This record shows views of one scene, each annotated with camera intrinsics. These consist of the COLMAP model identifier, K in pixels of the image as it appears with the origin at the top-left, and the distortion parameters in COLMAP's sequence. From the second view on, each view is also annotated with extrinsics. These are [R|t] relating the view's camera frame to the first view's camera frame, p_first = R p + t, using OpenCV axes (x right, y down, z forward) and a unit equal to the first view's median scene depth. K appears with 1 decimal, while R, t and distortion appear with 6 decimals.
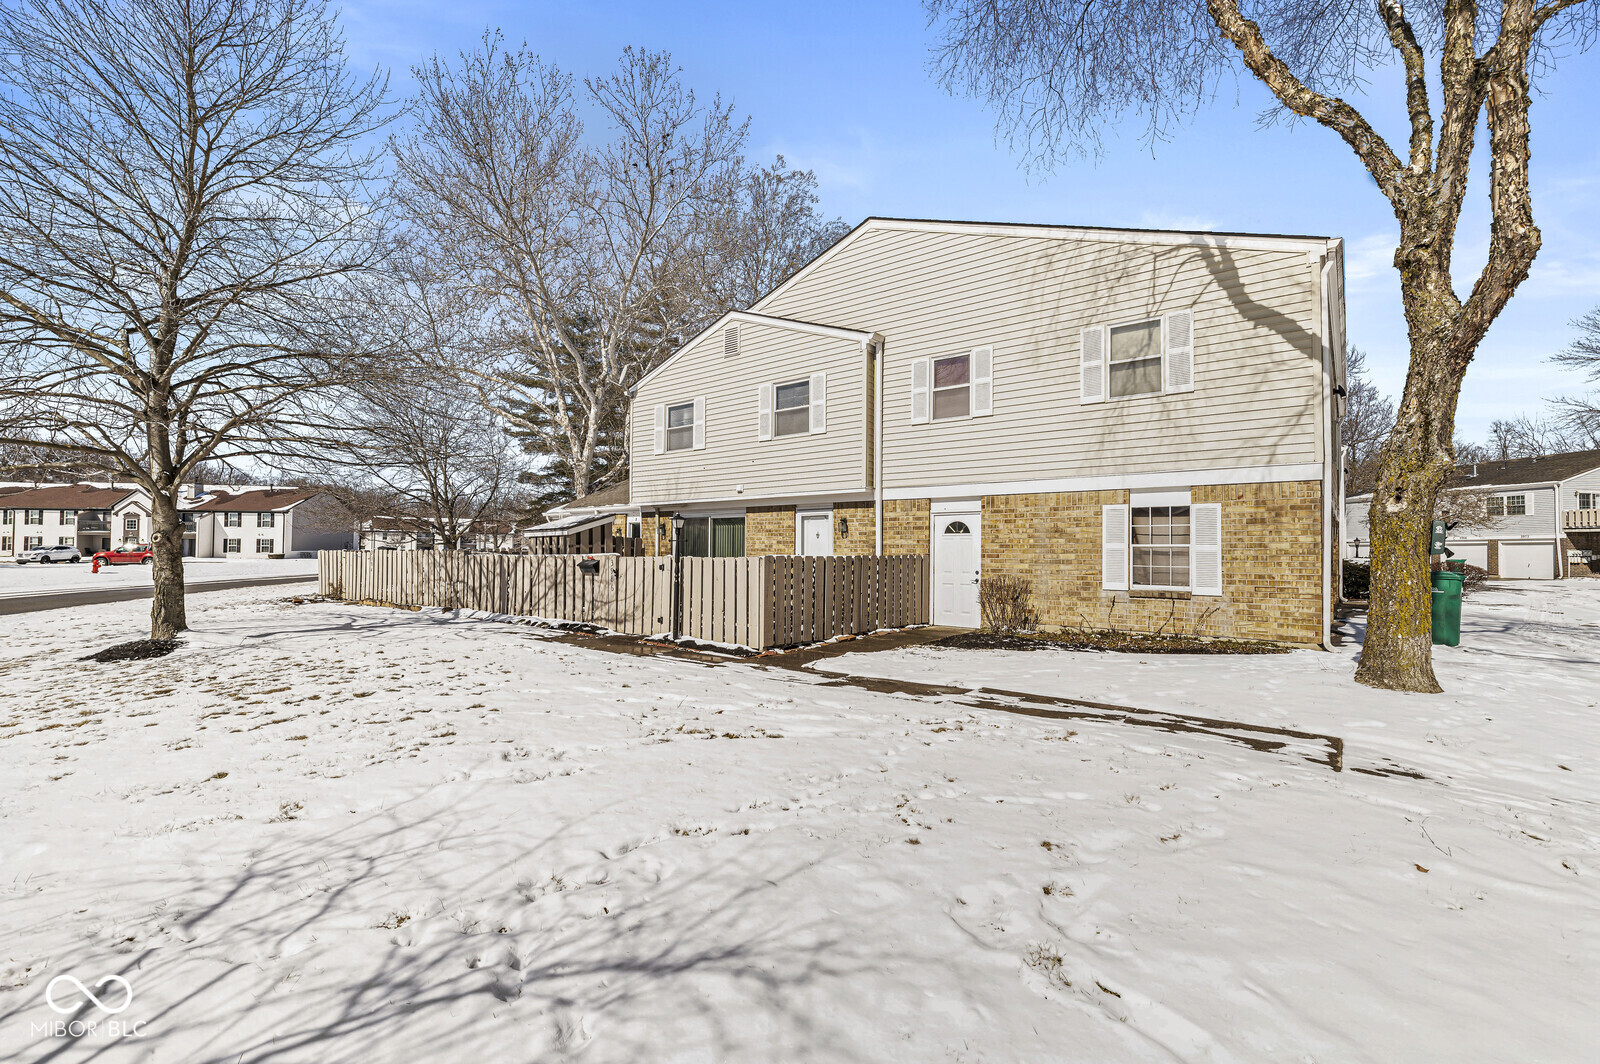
lens RADIAL K [[690.9, 0, 799.4], [0, 690.9, 537.1], [0, 0, 1]] dist [0.004501, -0.000875]
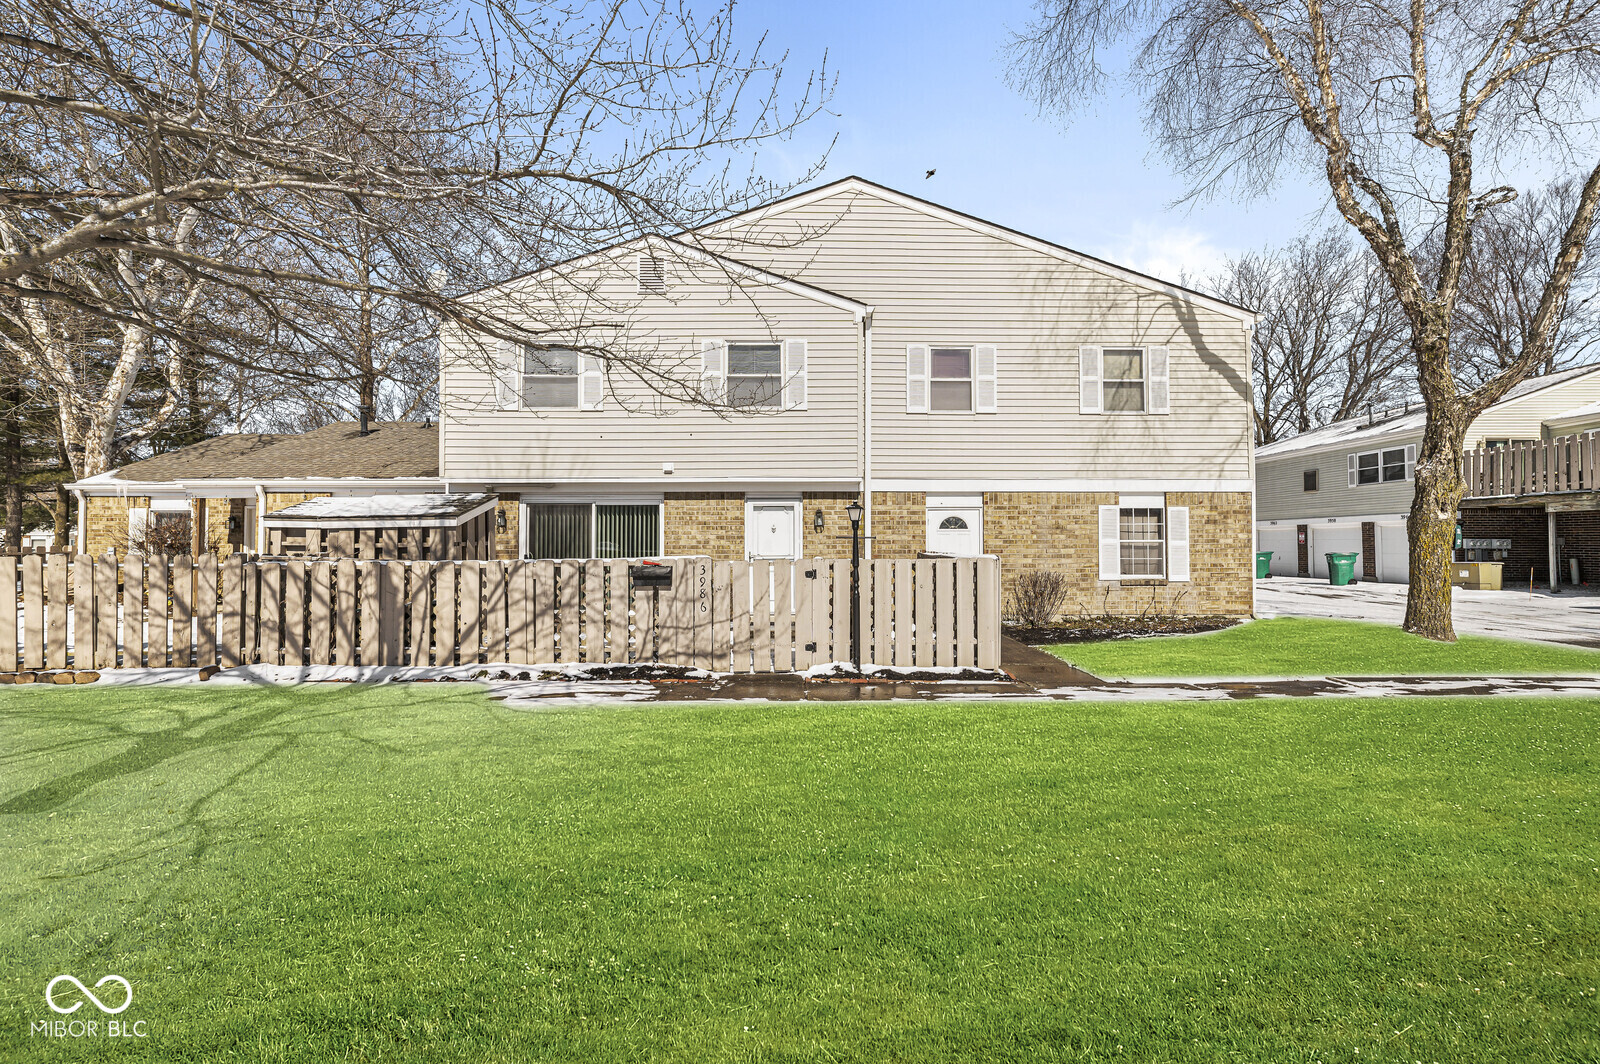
lens RADIAL K [[690.9, 0, 800.7], [0, 690.9, 529.7], [0, 0, 1]] dist [0.004501, -0.000875]
pose [[0.770945, 0.006444, 0.636869, -0.642057], [-0.006086, 0.999978, -0.002750, -0.000196], [-0.636873, -0.001755, 0.770967, 0.432056]]
